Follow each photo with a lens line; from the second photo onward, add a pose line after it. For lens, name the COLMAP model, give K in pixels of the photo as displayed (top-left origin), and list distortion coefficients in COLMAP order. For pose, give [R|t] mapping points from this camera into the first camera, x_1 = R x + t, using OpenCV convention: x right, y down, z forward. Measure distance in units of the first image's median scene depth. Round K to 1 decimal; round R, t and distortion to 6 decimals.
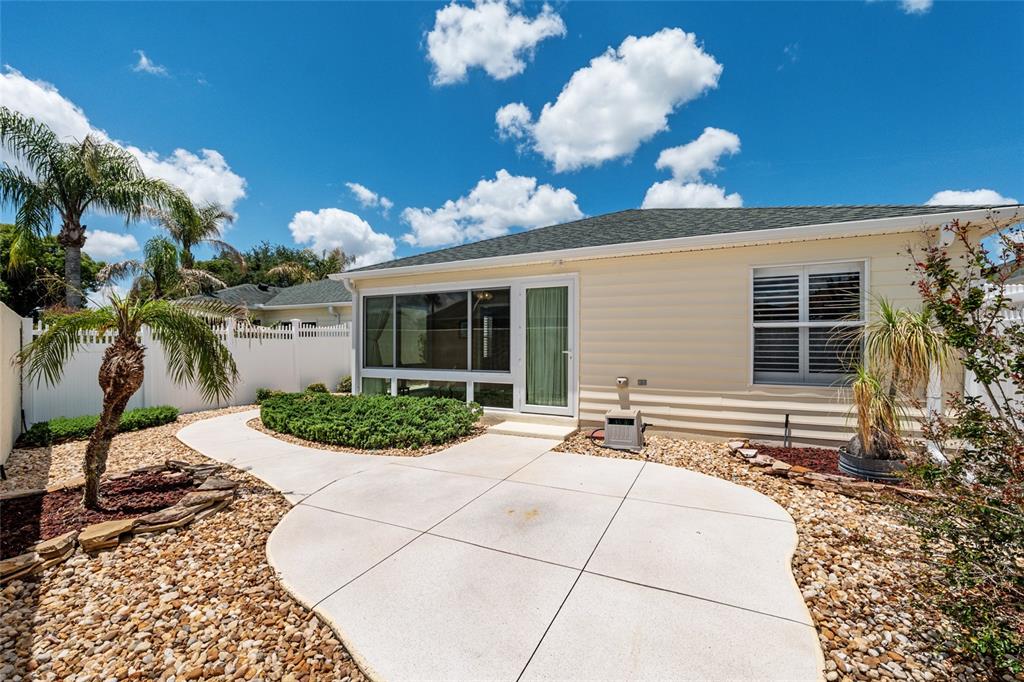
lens RADIAL K [[442.2, 0, 506.9], [0, 442.2, 343.2], [0, 0, 1]] dist [-0.003521, -0.000157]
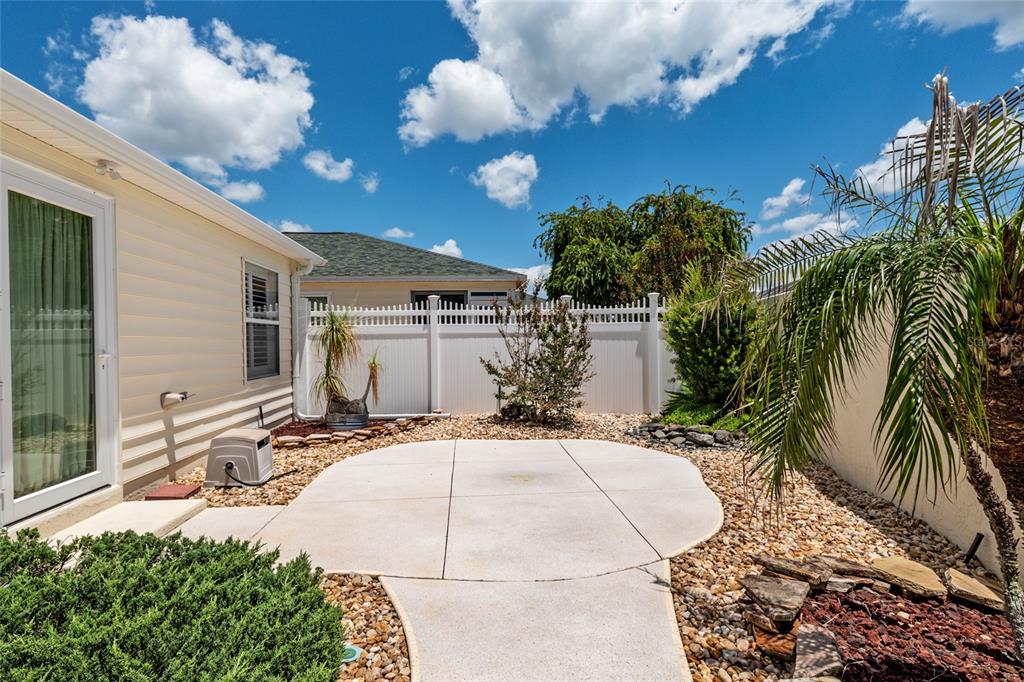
lens RADIAL K [[538.7, 0, 502.9], [0, 538.7, 339.5], [0, 0, 1]] dist [0.075594, 0.000424]
pose [[-0.525788, 0.004777, 0.850602, -0.570090], [0.009860, 0.999951, 0.000480, 0.006487], [-0.850559, 0.008639, -0.525809, 0.882237]]
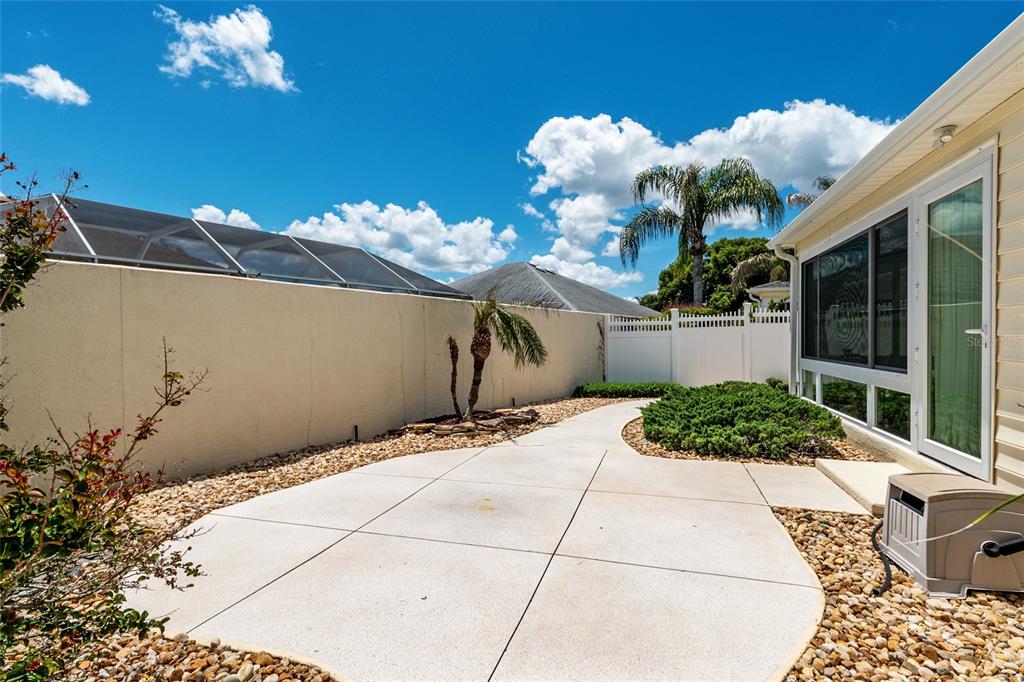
lens RADIAL K [[462.5, 0, 502.3], [0, 462.5, 345.0], [0, 0, 1]] dist [0.003403, -0.000948]
pose [[0.147680, 0.012718, -0.988953, 0.487923], [0.016040, 0.999755, 0.015253, 0.017171], [0.988905, -0.018115, 0.147440, 0.440815]]
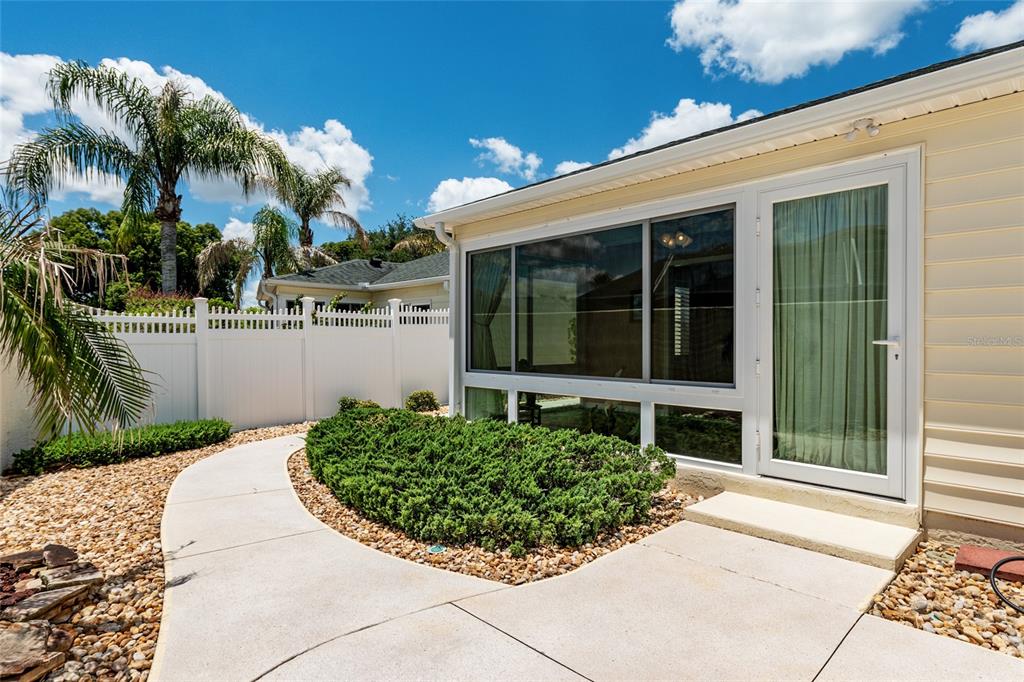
lens RADIAL K [[558.9, 0, 508.2], [0, 558.9, 340.6], [0, 0, 1]] dist [0.002593, -0.000313]
pose [[0.942590, -0.001649, -0.333949, -0.020831], [0.003219, 0.999986, 0.004149, 0.013848], [0.333937, -0.004986, 0.942582, 0.360080]]
